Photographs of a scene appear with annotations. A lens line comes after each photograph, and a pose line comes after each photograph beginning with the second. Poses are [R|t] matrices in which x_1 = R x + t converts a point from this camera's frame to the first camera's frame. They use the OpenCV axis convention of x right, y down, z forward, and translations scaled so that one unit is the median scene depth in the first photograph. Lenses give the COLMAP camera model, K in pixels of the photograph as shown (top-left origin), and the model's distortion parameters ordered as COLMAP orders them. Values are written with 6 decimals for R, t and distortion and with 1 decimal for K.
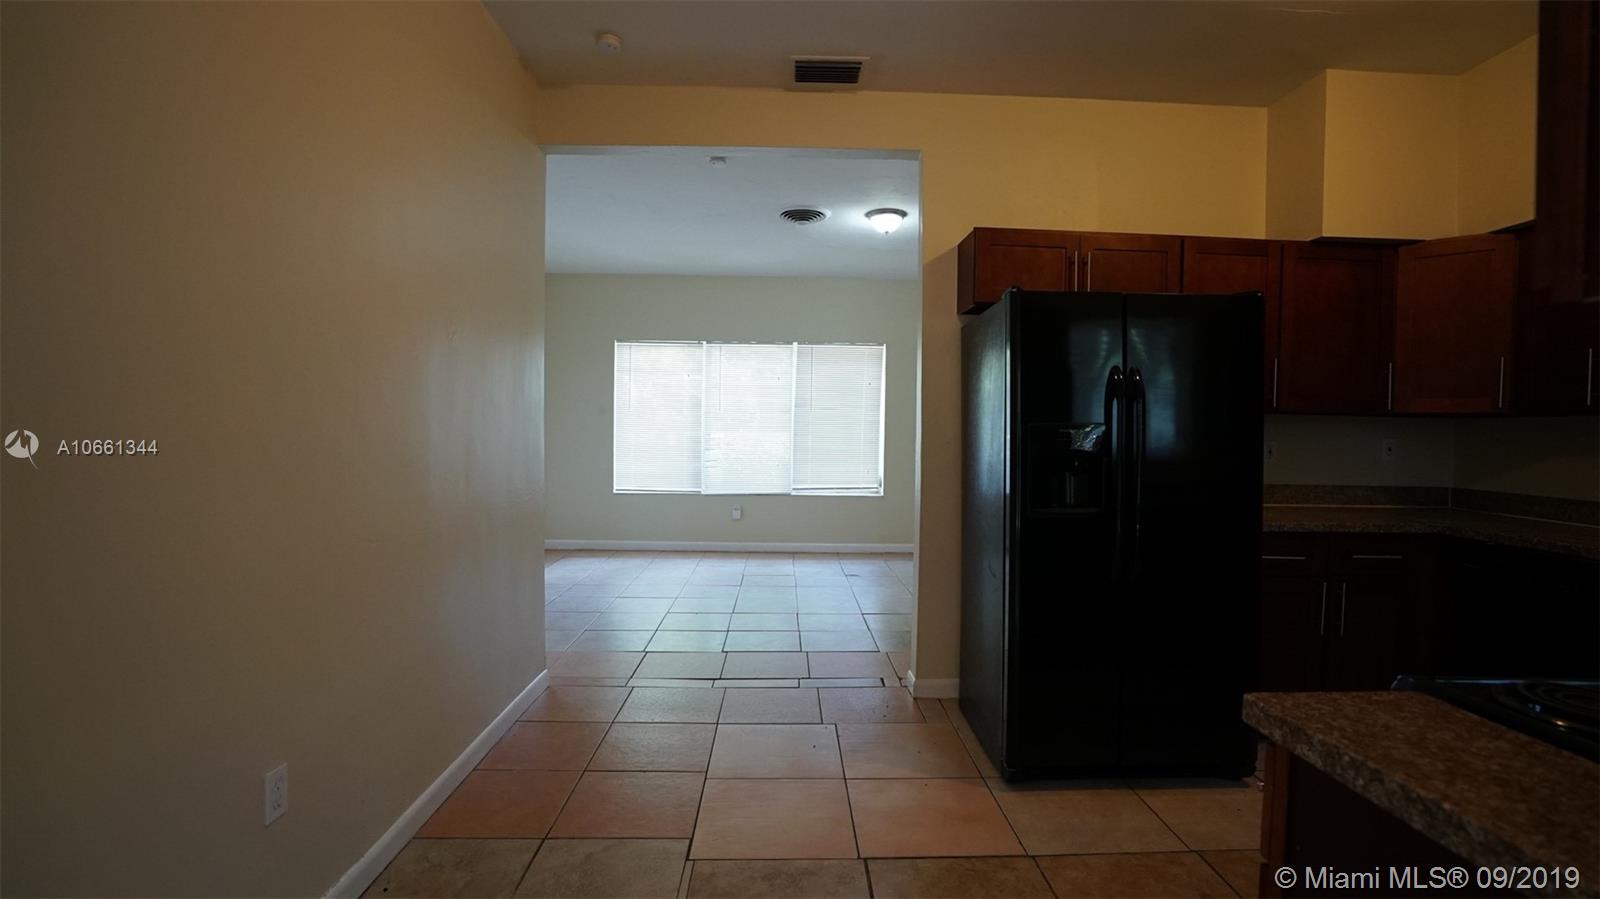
lens RADIAL K [[735.7, 0, 803.6], [0, 735.7, 447.0], [0, 0, 1]] dist [-0.032840, -0.000571]
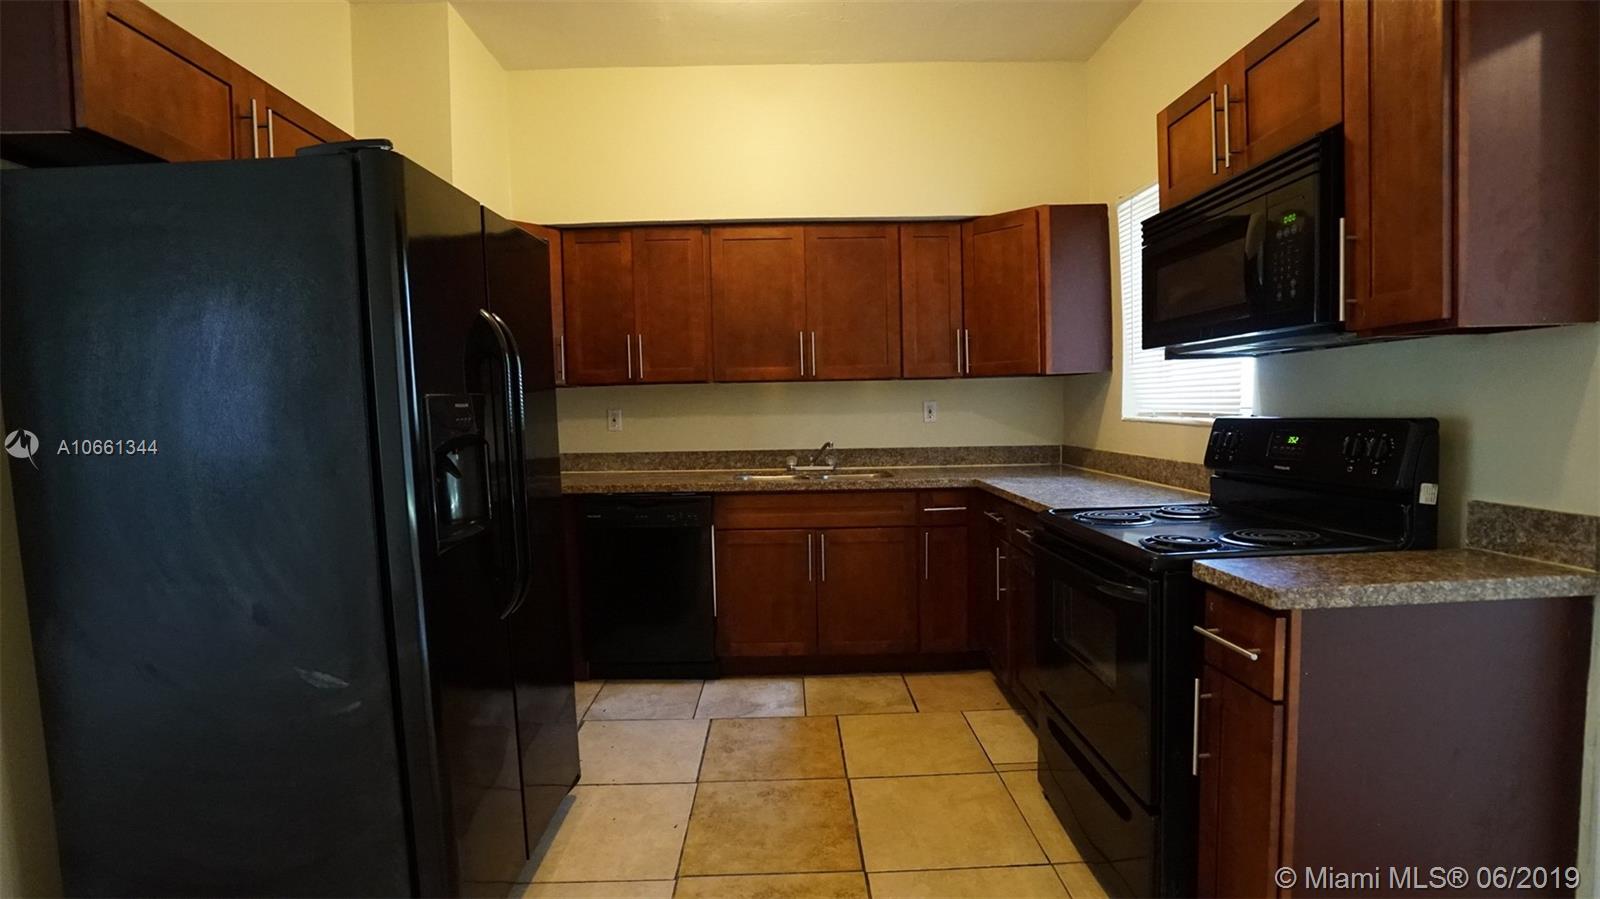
lens RADIAL K [[735.7, 0, 803.5], [0, 735.7, 444.4], [0, 0, 1]] dist [-0.032840, -0.000571]
pose [[-0.004792, -0.069334, 0.997582, -0.809034], [0.039664, 0.996795, 0.069470, -0.062875], [-0.999202, 0.039901, -0.002027, 2.132231]]
